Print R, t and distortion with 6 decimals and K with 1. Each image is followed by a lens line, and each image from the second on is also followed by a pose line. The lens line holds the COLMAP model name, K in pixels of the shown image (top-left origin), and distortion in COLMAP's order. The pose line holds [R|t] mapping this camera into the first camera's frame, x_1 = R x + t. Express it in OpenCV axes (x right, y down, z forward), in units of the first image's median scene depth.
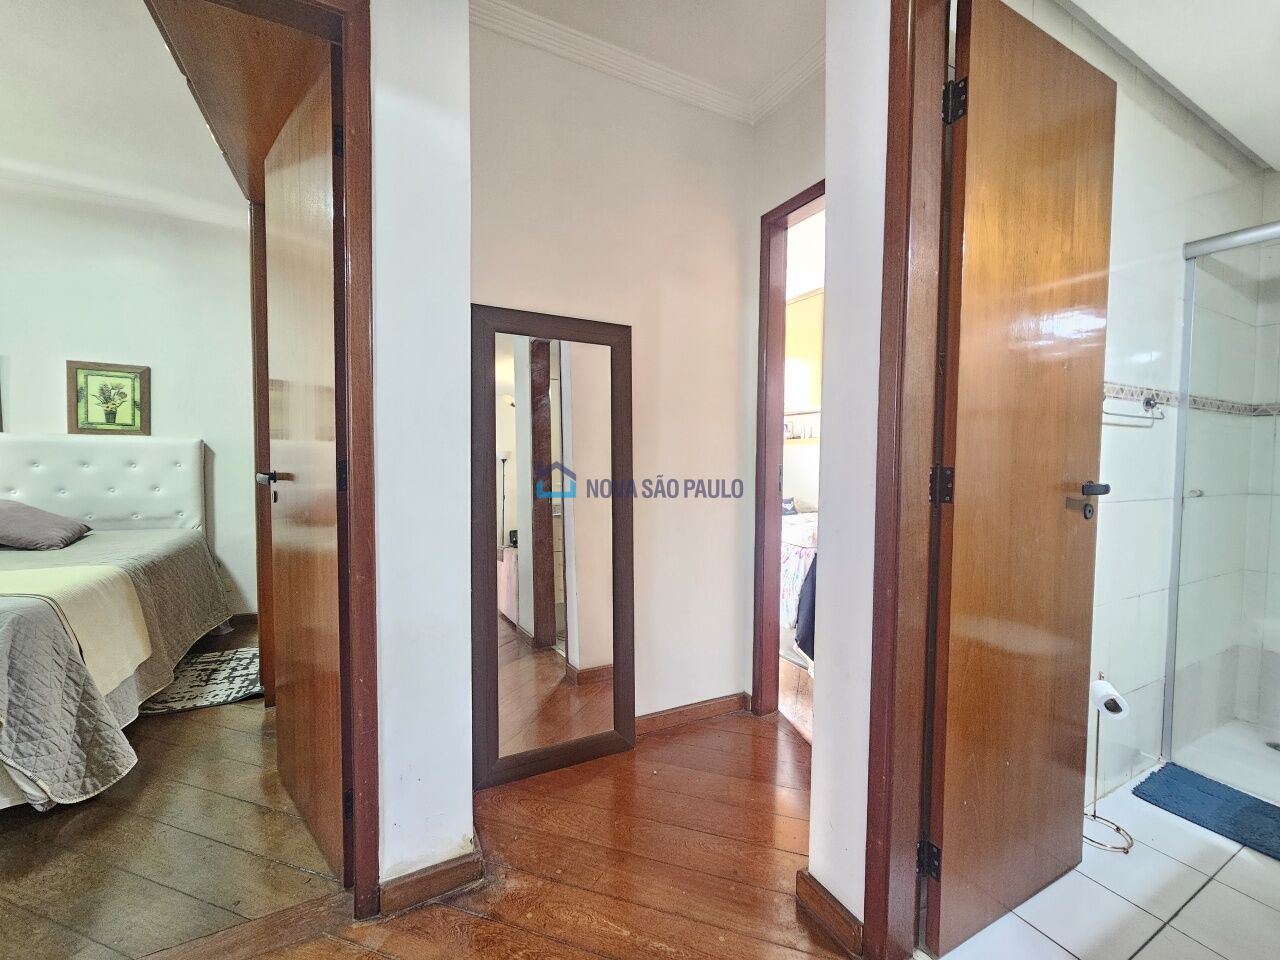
lens RADIAL K [[522.1, 0, 647.2], [0, 522.1, 478.0], [0, 0, 1]] dist [-0.004110, -0.000428]
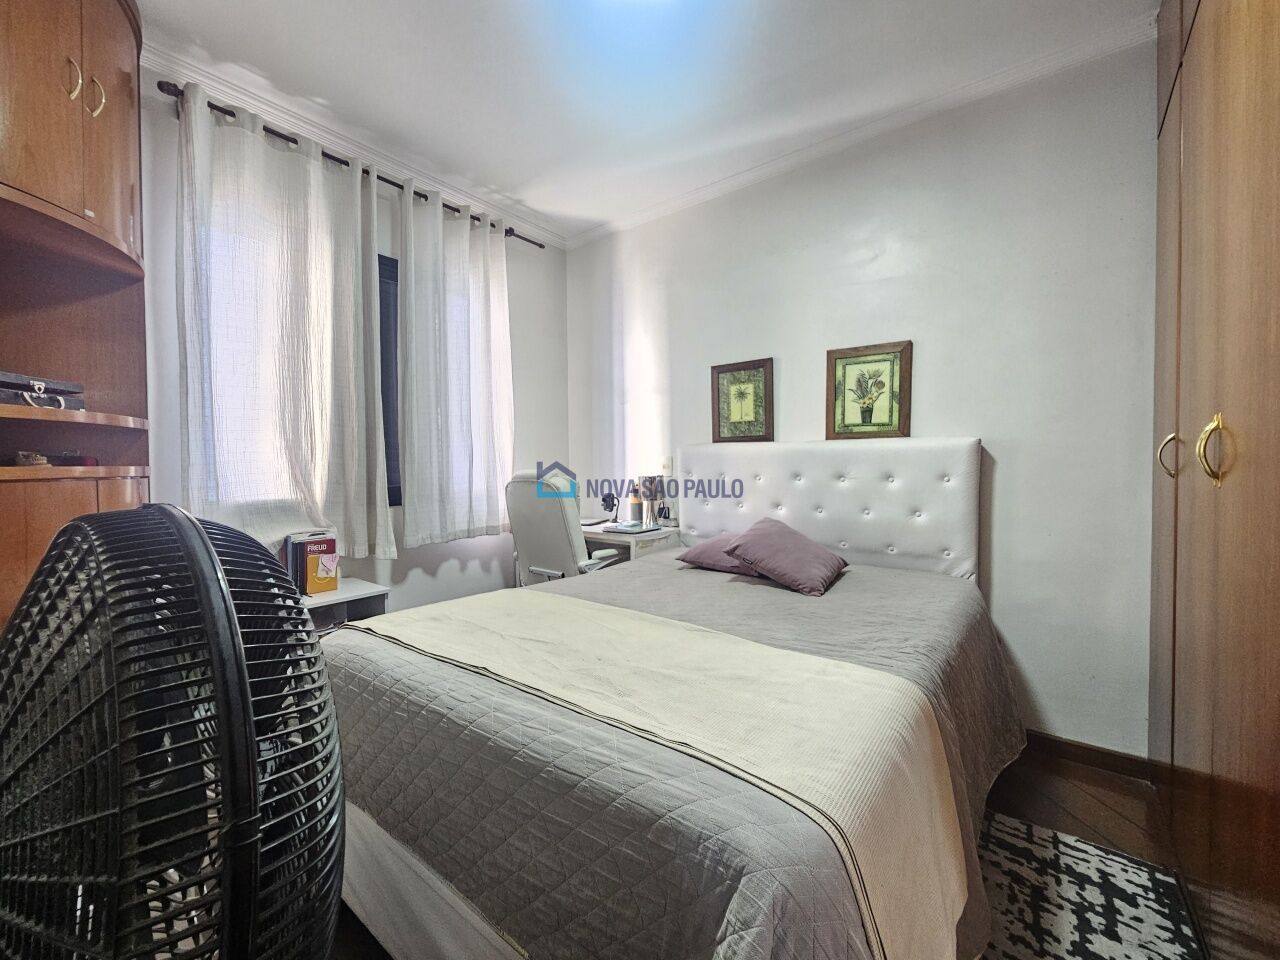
lens RADIAL K [[522.1, 0, 640.5], [0, 522.1, 479.6], [0, 0, 1]] dist [-0.004110, -0.000428]
pose [[0.413378, 0.009461, -0.910511, -0.474679], [-0.026142, 0.999657, -0.001481, -0.013507], [0.910184, 0.024415, 0.413483, 0.384977]]
